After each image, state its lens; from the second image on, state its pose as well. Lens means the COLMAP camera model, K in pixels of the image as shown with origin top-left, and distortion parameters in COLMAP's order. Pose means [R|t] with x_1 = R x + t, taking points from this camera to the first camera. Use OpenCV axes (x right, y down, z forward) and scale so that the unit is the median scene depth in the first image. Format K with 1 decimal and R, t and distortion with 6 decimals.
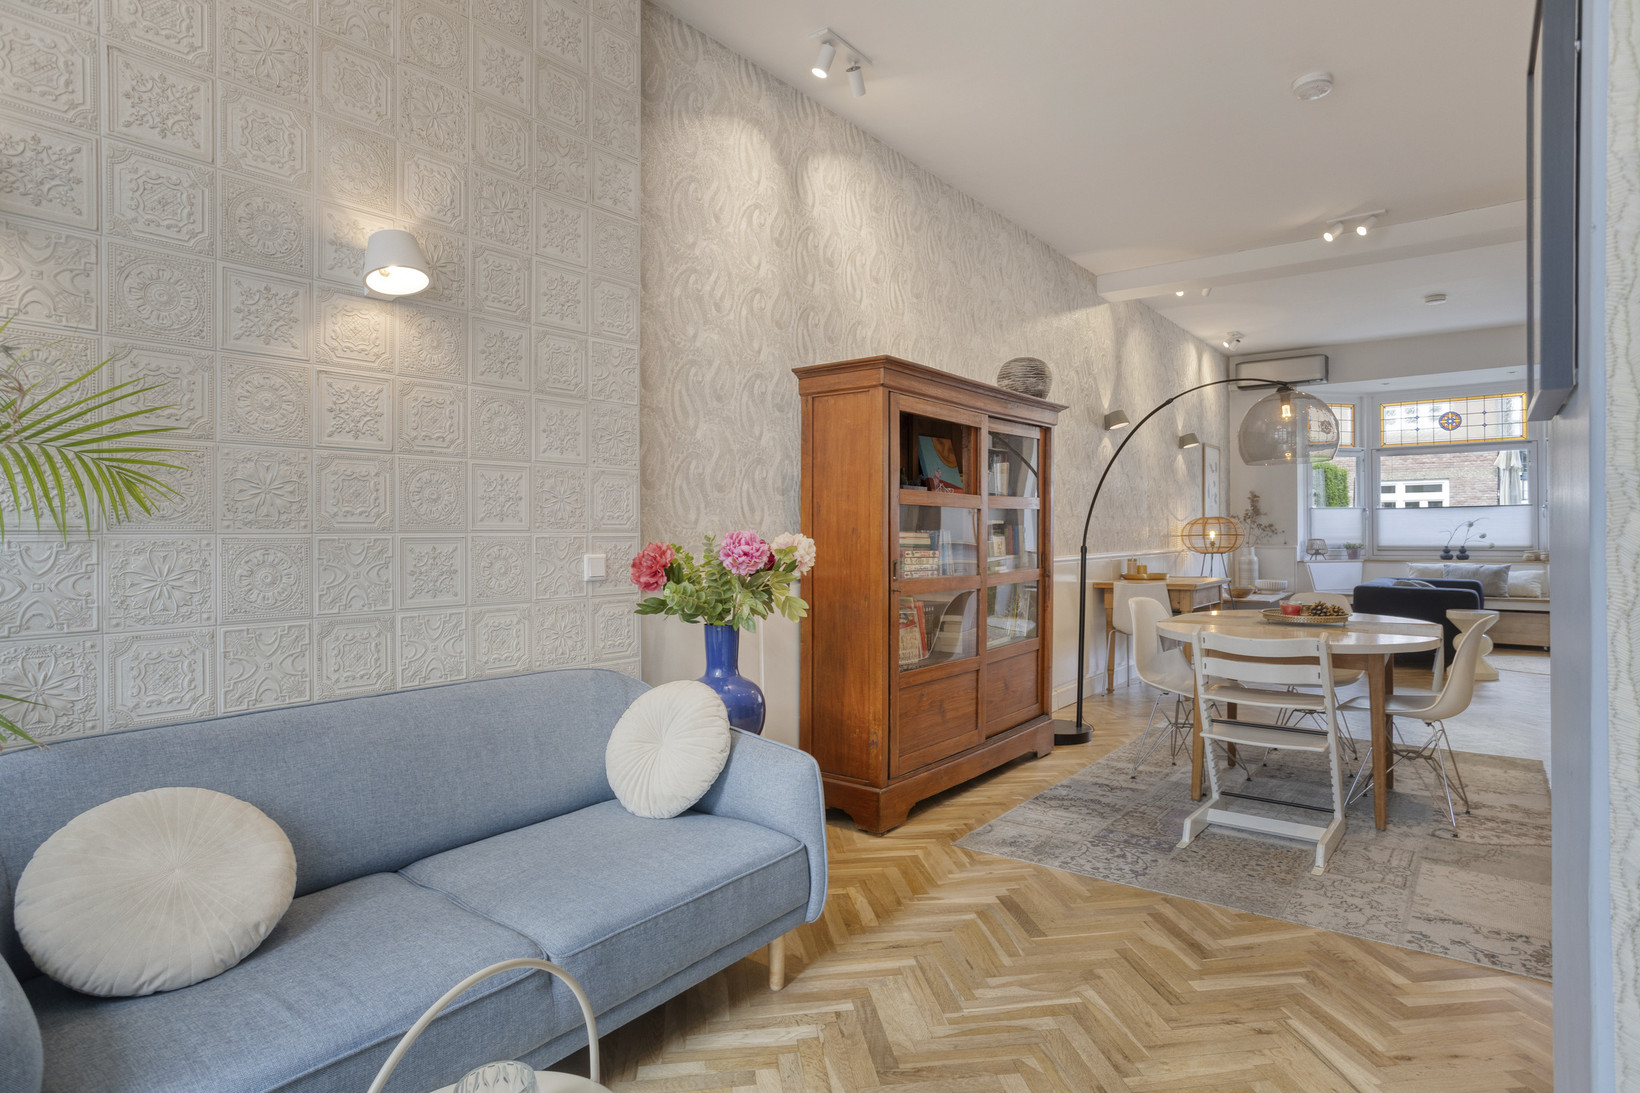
lens RADIAL K [[897.2, 0, 806.4], [0, 897.2, 526.6], [0, 0, 1]] dist [-0.042131, 0.022659]
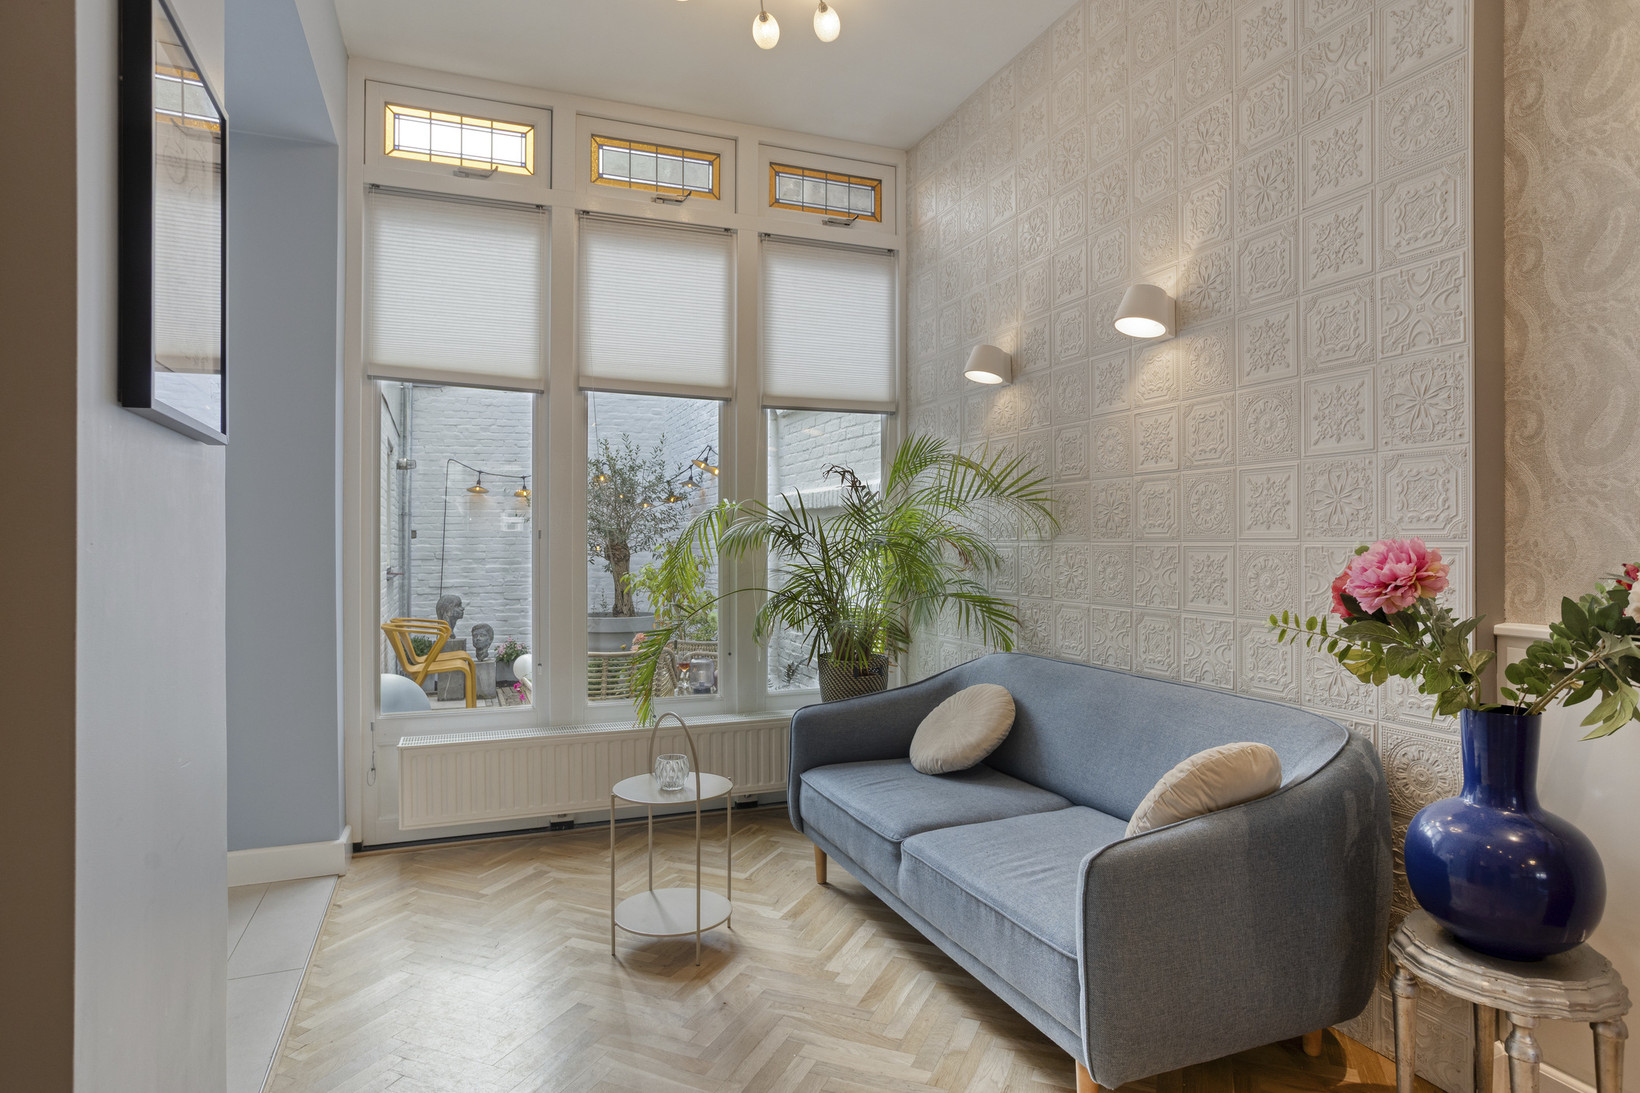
lens RADIAL K [[897.2, 0, 812.1], [0, 897.2, 540.0], [0, 0, 1]] dist [-0.042131, 0.022659]
pose [[-0.508463, 0.003747, -0.861076, 0.705227], [0.011061, 0.999936, -0.002180, 0.002296], [0.861013, -0.010633, -0.508472, 1.107637]]
